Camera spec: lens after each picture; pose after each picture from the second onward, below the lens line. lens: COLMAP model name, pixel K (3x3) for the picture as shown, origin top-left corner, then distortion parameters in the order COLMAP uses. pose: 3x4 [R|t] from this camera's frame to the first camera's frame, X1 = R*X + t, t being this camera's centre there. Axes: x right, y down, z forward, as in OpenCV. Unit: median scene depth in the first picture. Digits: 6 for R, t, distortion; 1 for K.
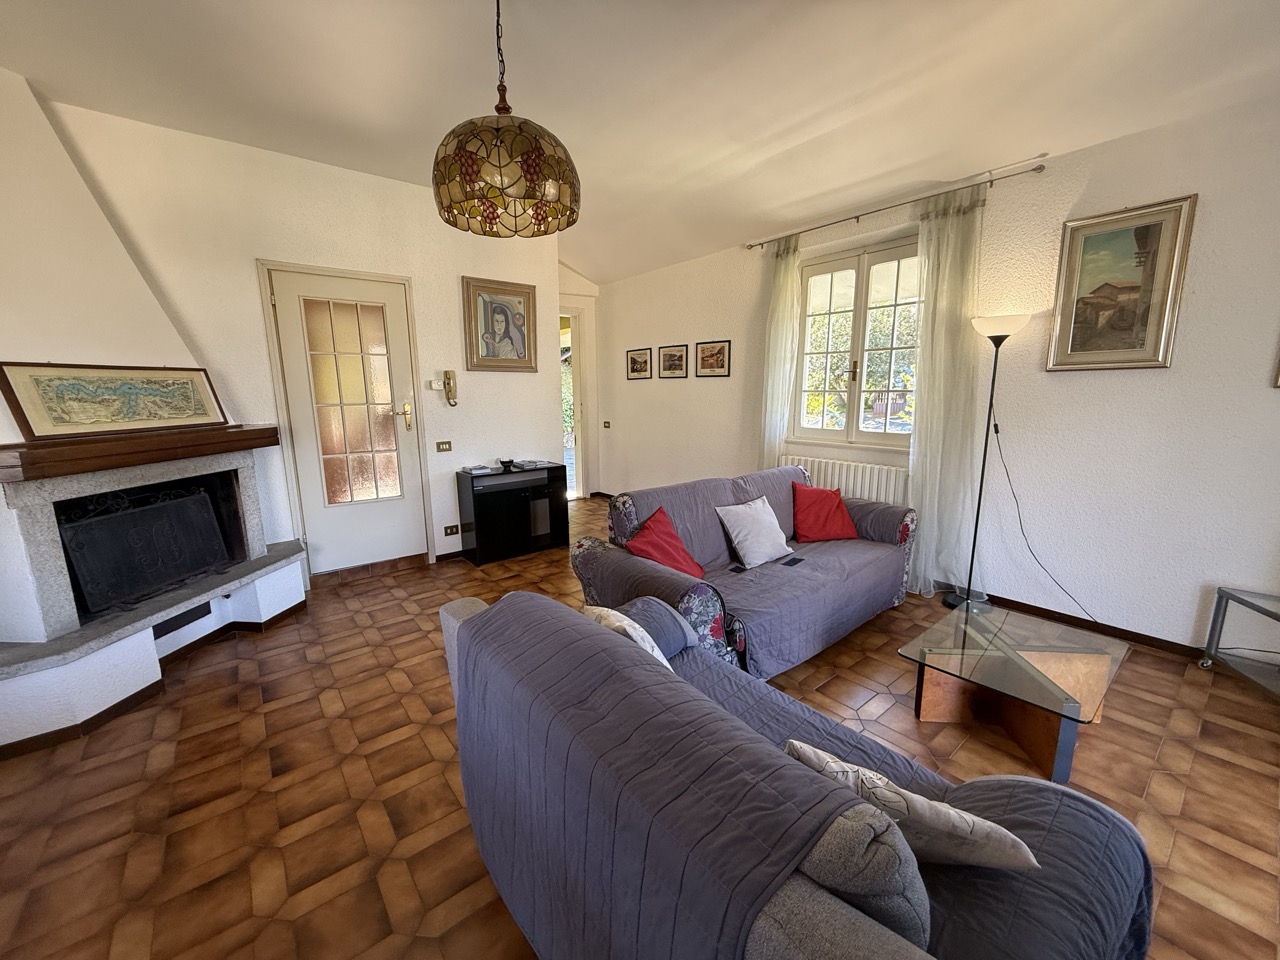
lens RADIAL K [[508.4, 0, 633.7], [0, 508.4, 484.1], [0, 0, 1]] dist [-0.001098, 0.000012]
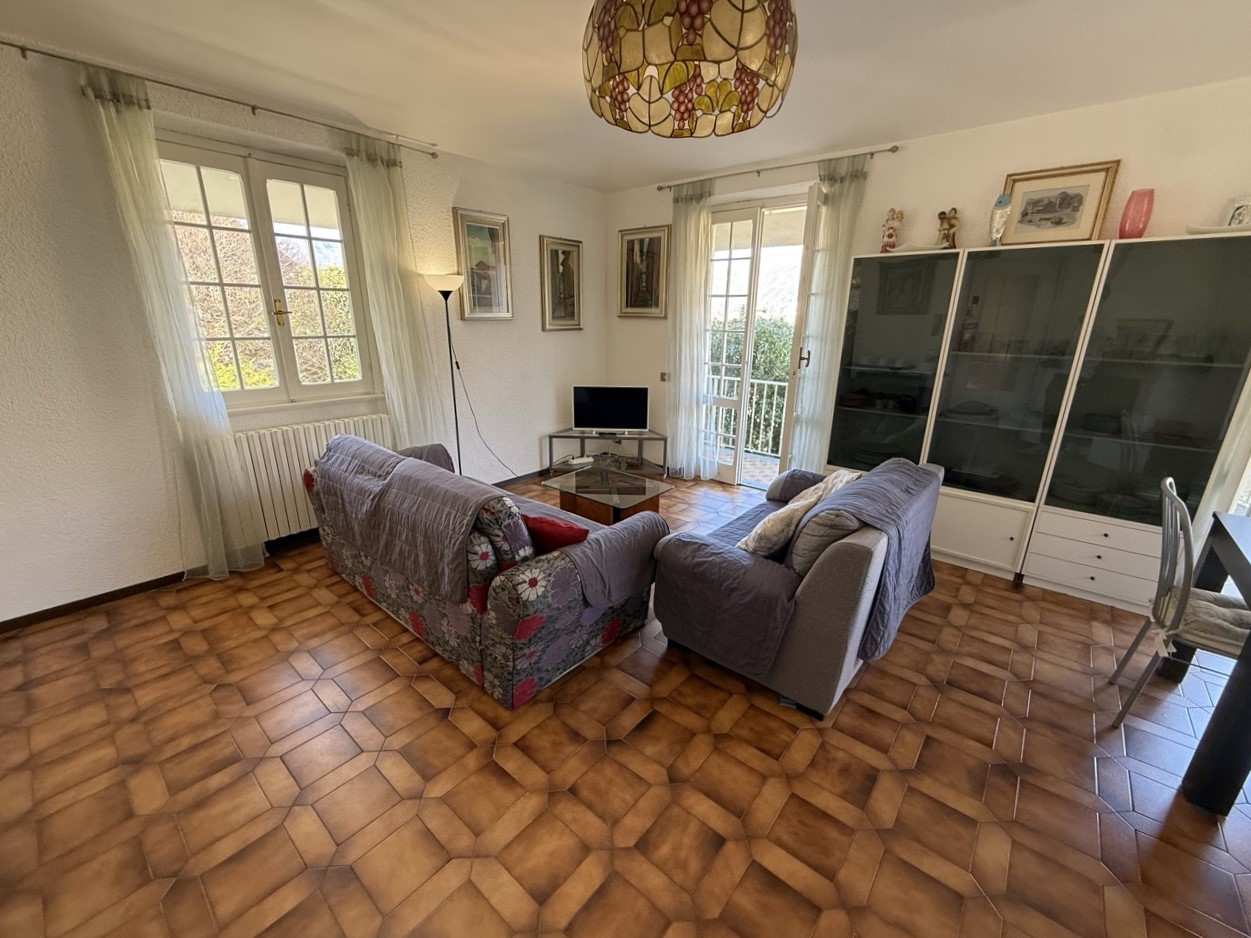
lens RADIAL K [[507.9, 0, 618.0], [0, 507.9, 472.7], [0, 0, 1]] dist [-0.000825, -0.000124]
pose [[-0.187826, -0.283731, 0.940329, -0.607948], [0.172339, 0.932995, 0.315942, -0.179005], [-0.966965, 0.221397, -0.126342, 0.778265]]
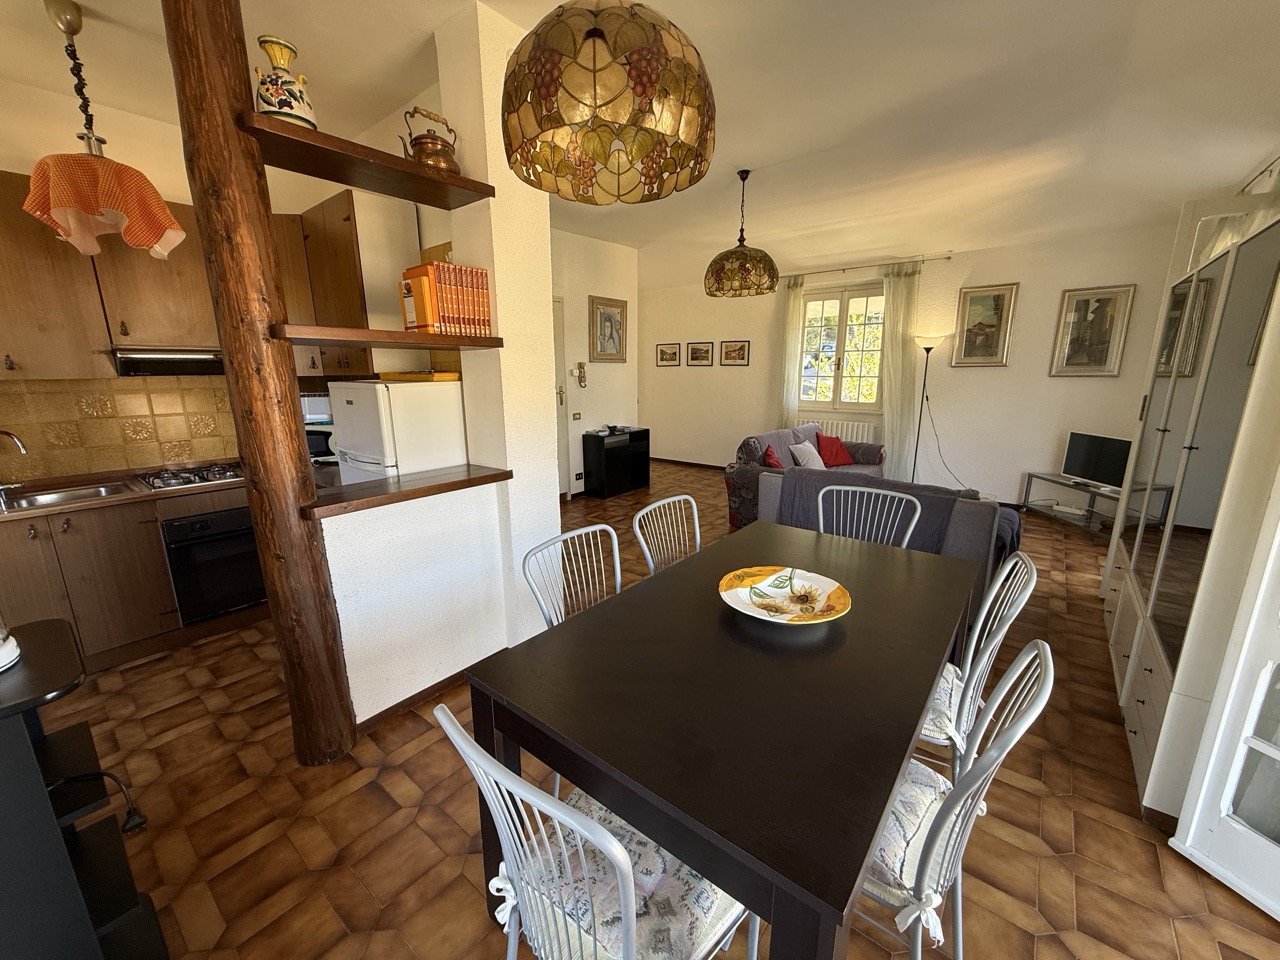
lens RADIAL K [[508.4, 0, 633.7], [0, 508.4, 484.1], [0, 0, 1]] dist [-0.001098, 0.000012]
pose [[0.976856, -0.046096, 0.208871, -0.668387], [0.037701, 0.998320, 0.044002, 0.073952], [-0.210548, -0.035109, 0.976953, -0.537724]]
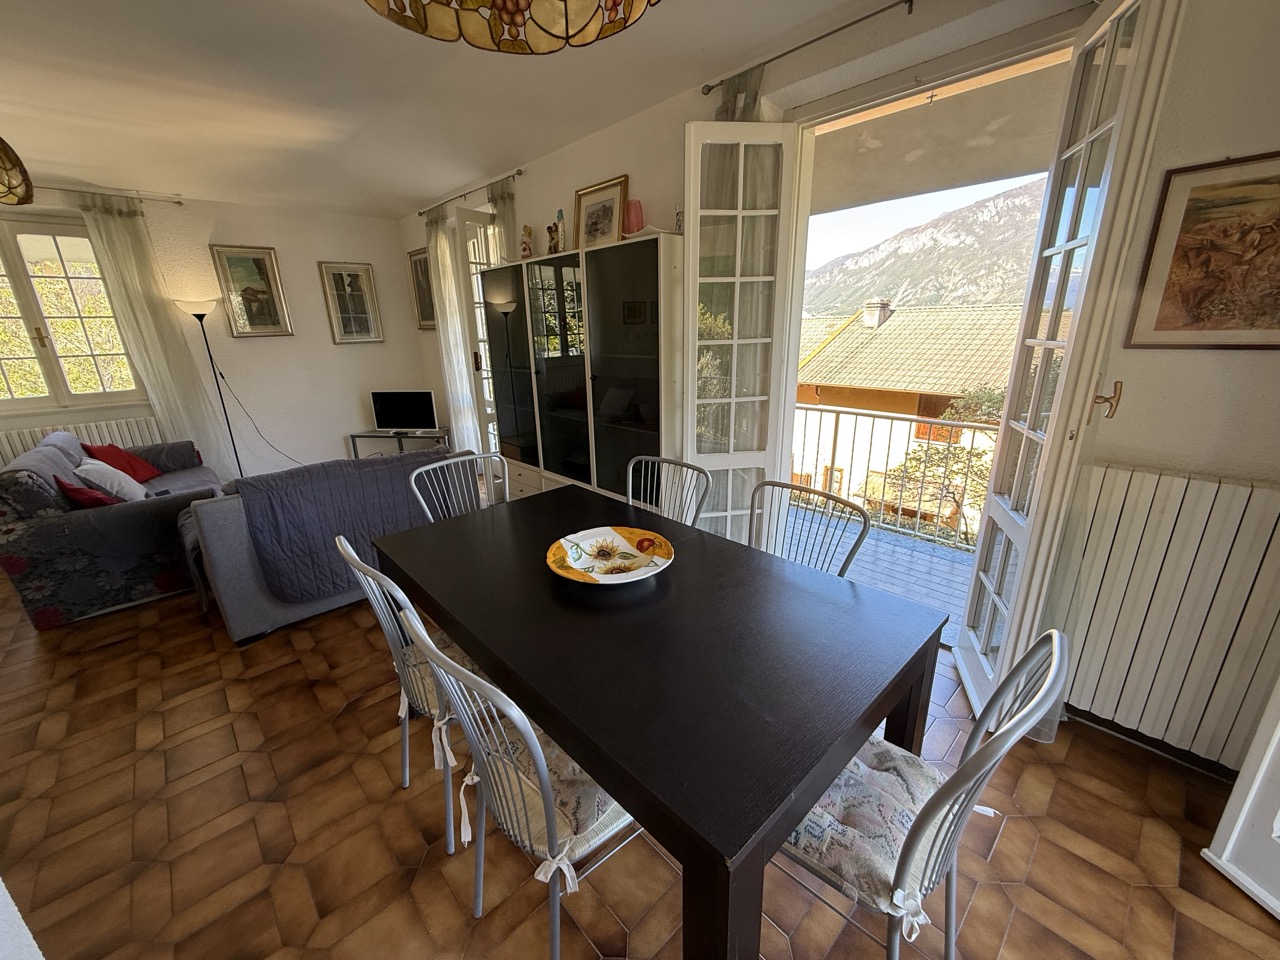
lens RADIAL K [[508.4, 0, 633.7], [0, 508.4, 484.1], [0, 0, 1]] dist [-0.001098, 0.000012]
pose [[-0.072319, -0.287274, 0.955115, -0.883005], [0.208596, 0.932088, 0.296142, 0.002119], [-0.975325, 0.220649, -0.007483, -0.124804]]
